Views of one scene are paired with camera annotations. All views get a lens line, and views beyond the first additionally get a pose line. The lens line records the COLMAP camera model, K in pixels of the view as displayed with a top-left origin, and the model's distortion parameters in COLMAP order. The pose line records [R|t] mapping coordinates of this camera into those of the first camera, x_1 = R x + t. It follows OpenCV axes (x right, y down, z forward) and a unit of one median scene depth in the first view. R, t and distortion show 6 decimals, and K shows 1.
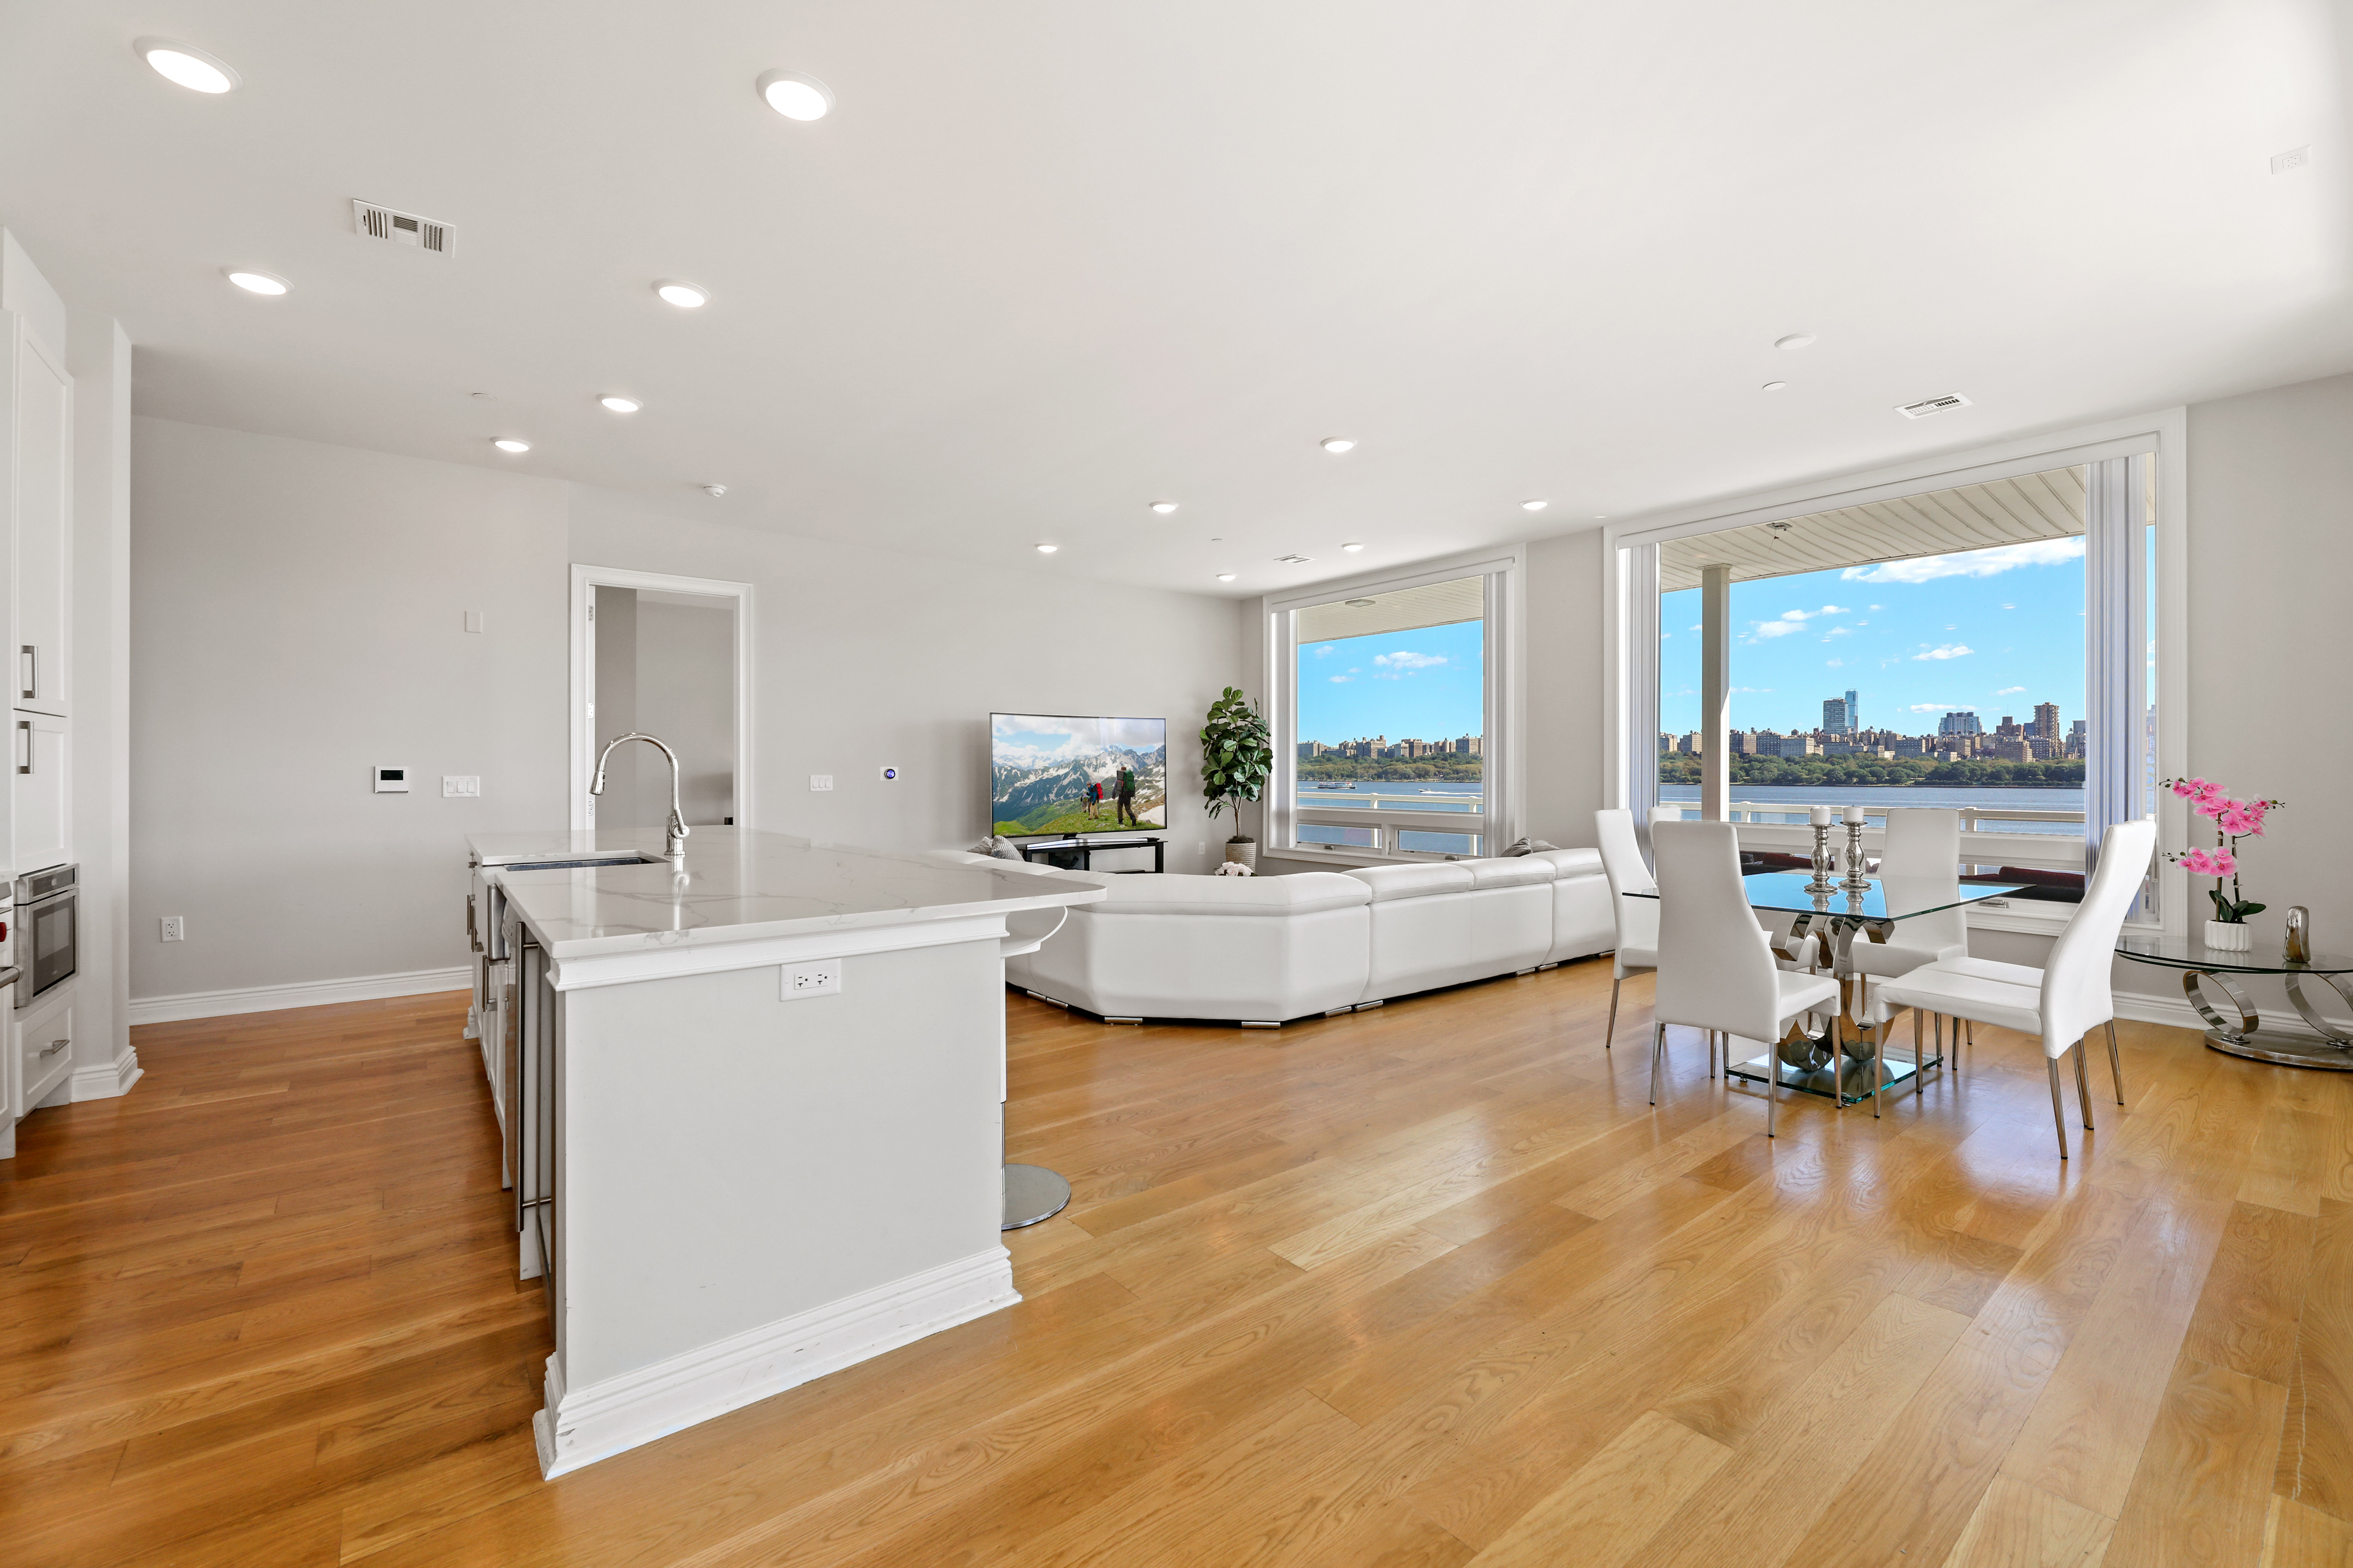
lens RADIAL K [[965.3, 0, 1188.1], [0, 965.3, 776.9], [0, 0, 1]] dist [-0.001168, -0.001871]
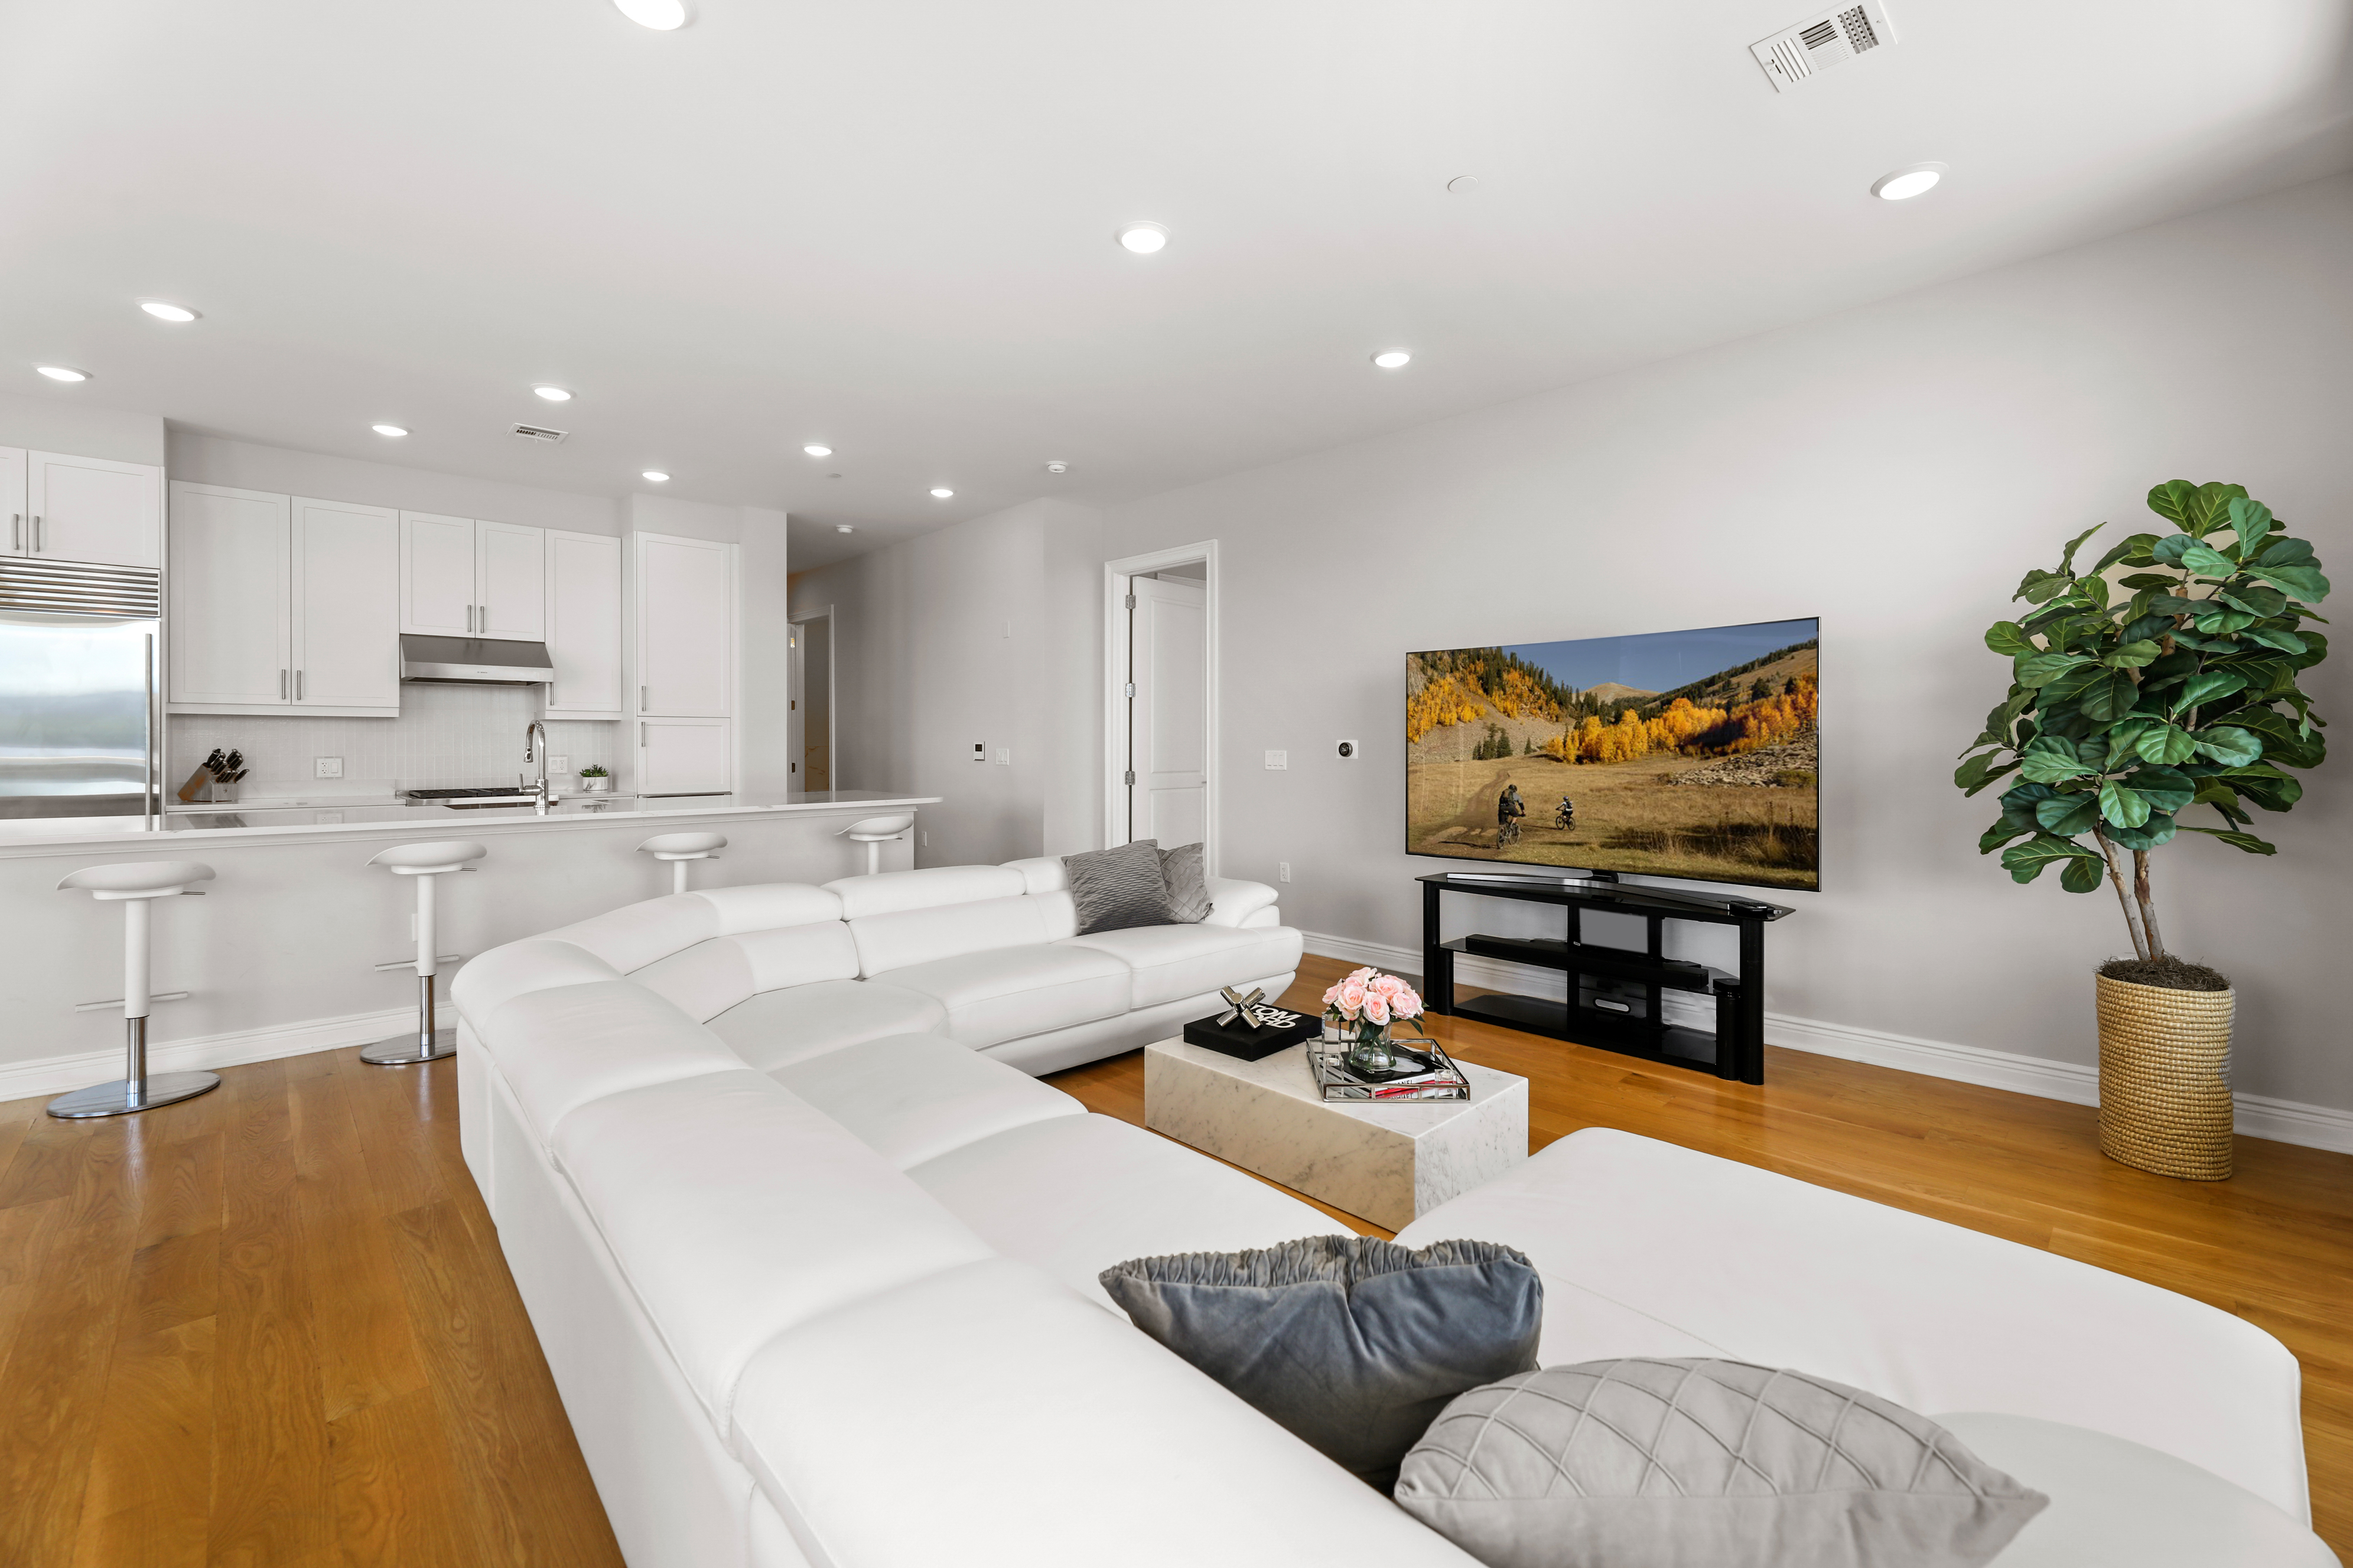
lens RADIAL K [[965.3, 0, 1137.7], [0, 965.3, 751.4], [0, 0, 1]] dist [-0.001168, -0.001871]
pose [[0.078794, 0.009250, -0.996848, 0.949729], [-0.005486, 0.999946, 0.008845, -0.016872], [0.996876, 0.004772, 0.078841, 1.830889]]
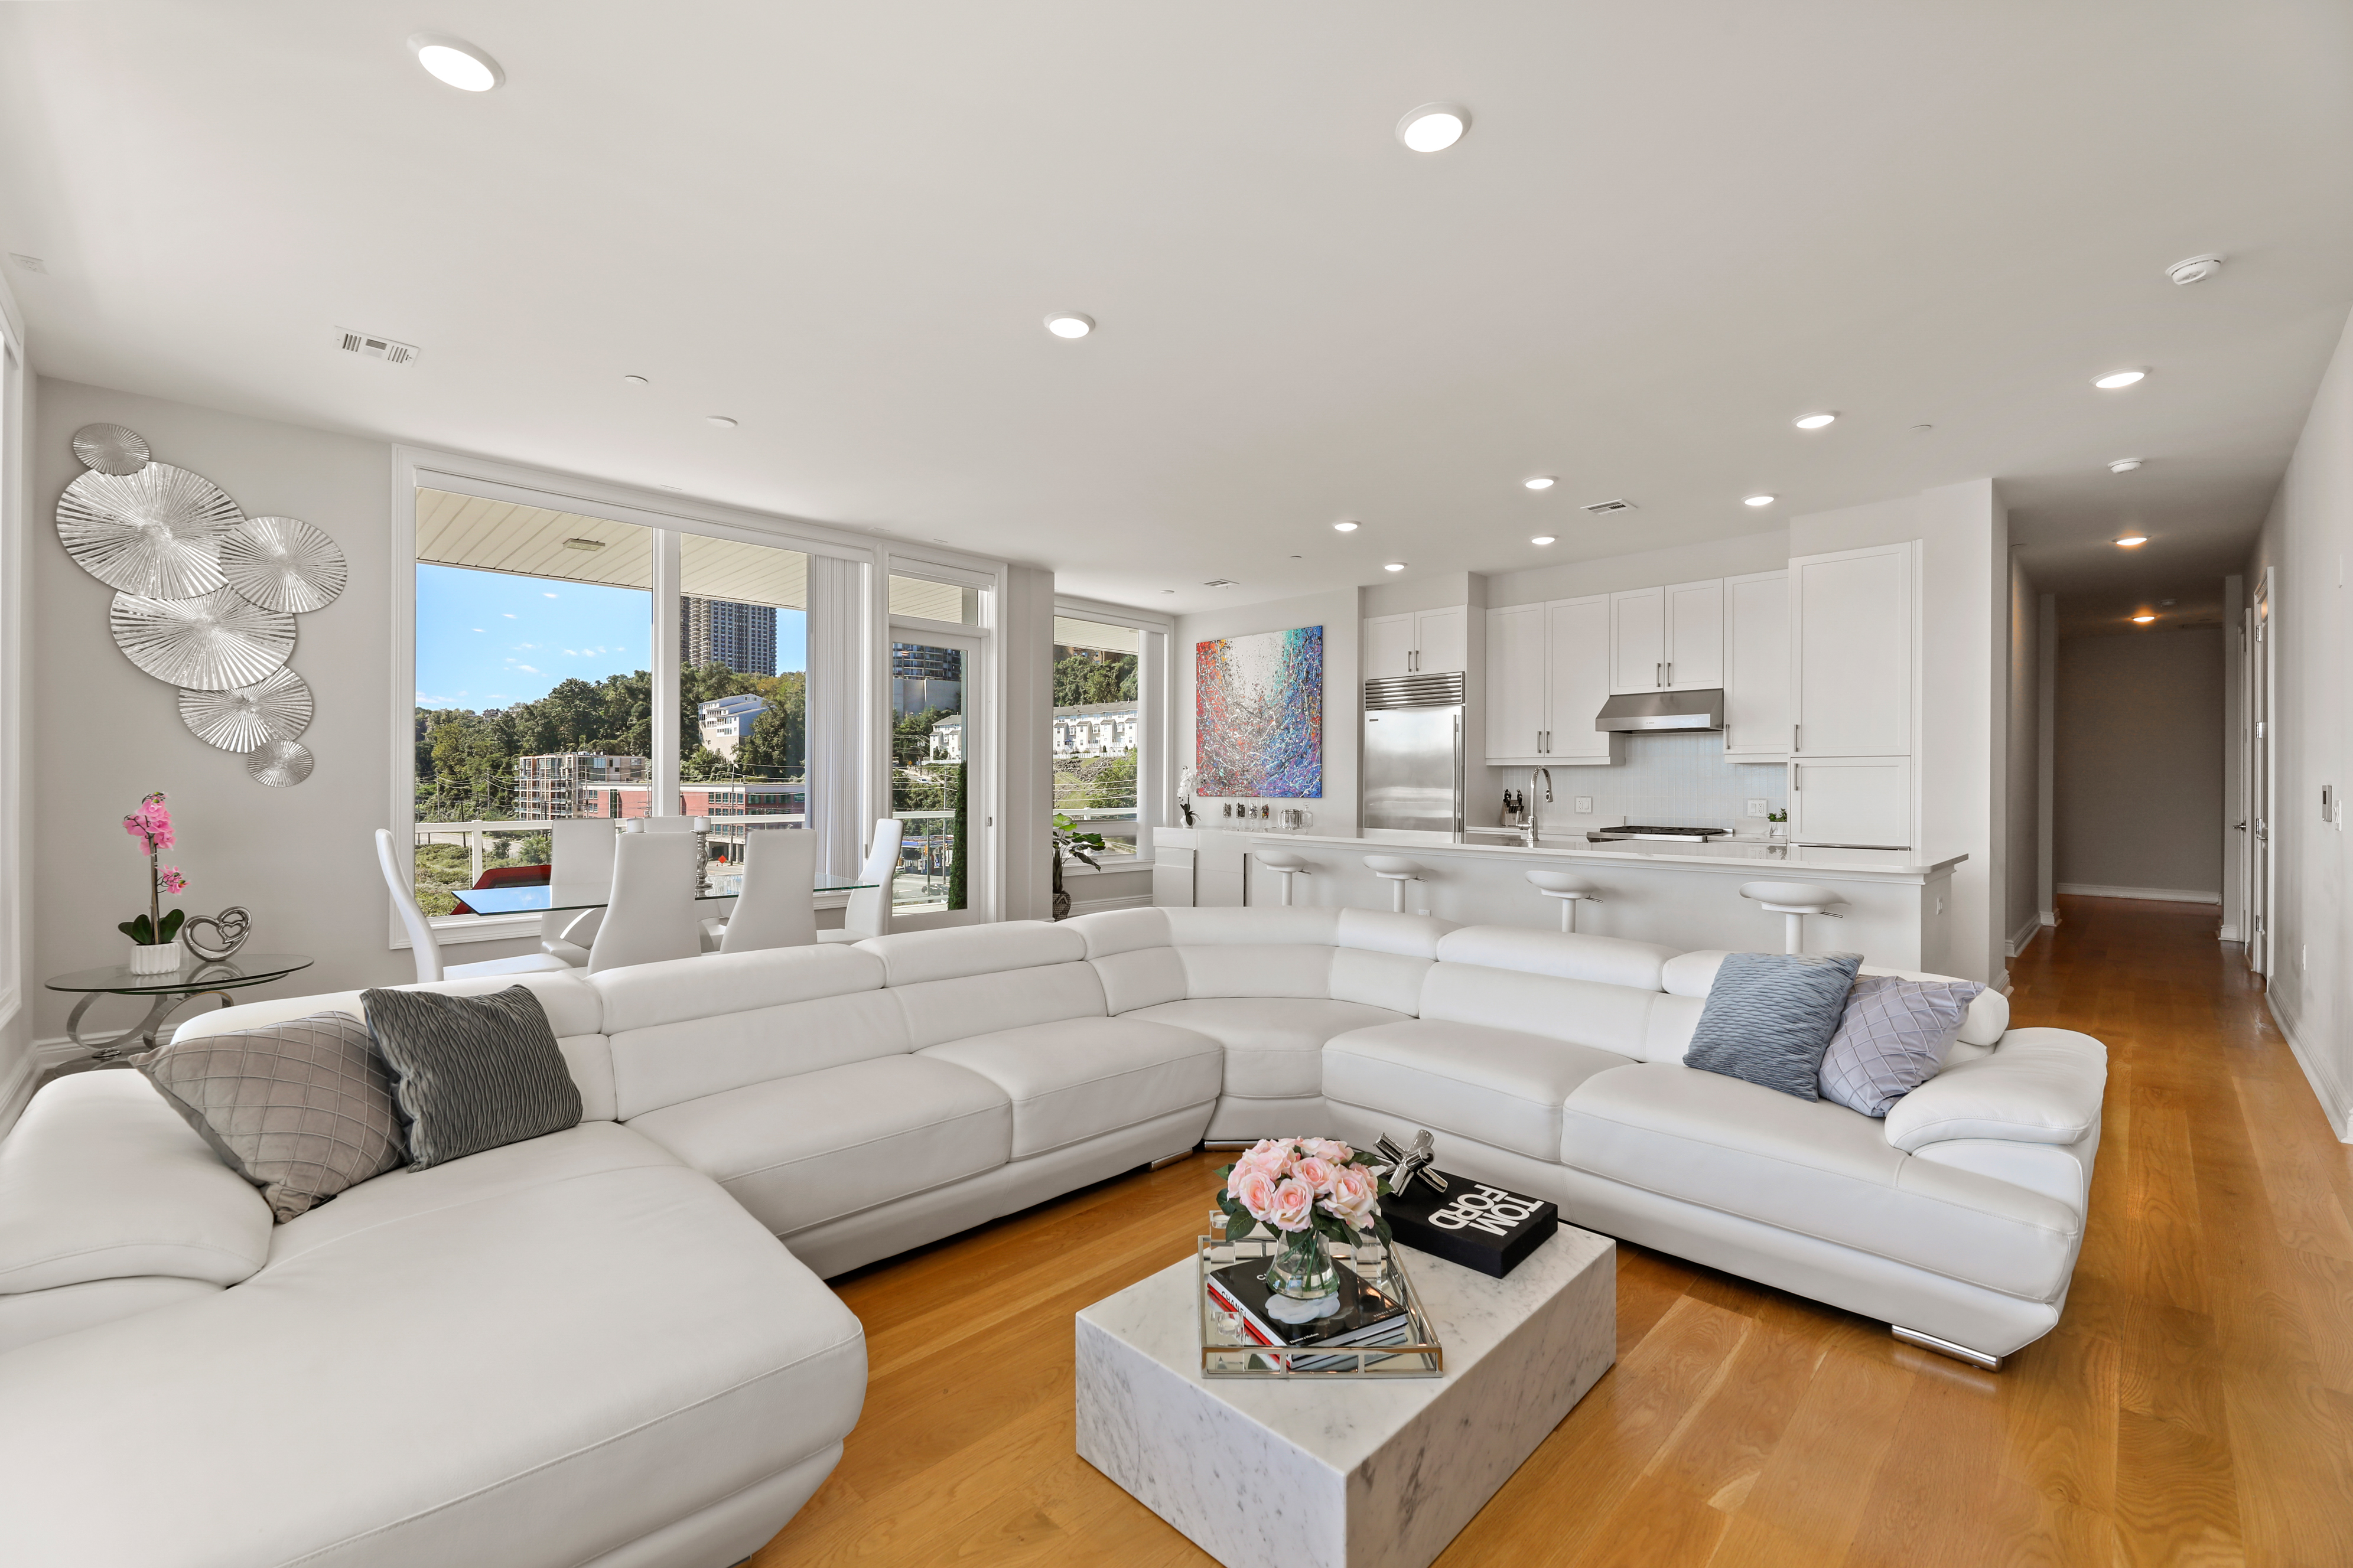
lens RADIAL K [[1022.8, 0, 1188.9], [0, 1022.8, 784.3], [0, 0, 1]] dist [0.007480, 0.000184]
pose [[-0.995198, -0.002658, -0.097851, 0.200937], [-0.003552, 0.999953, 0.008966, -0.030881], [0.097823, 0.009270, -0.995161, 2.816020]]
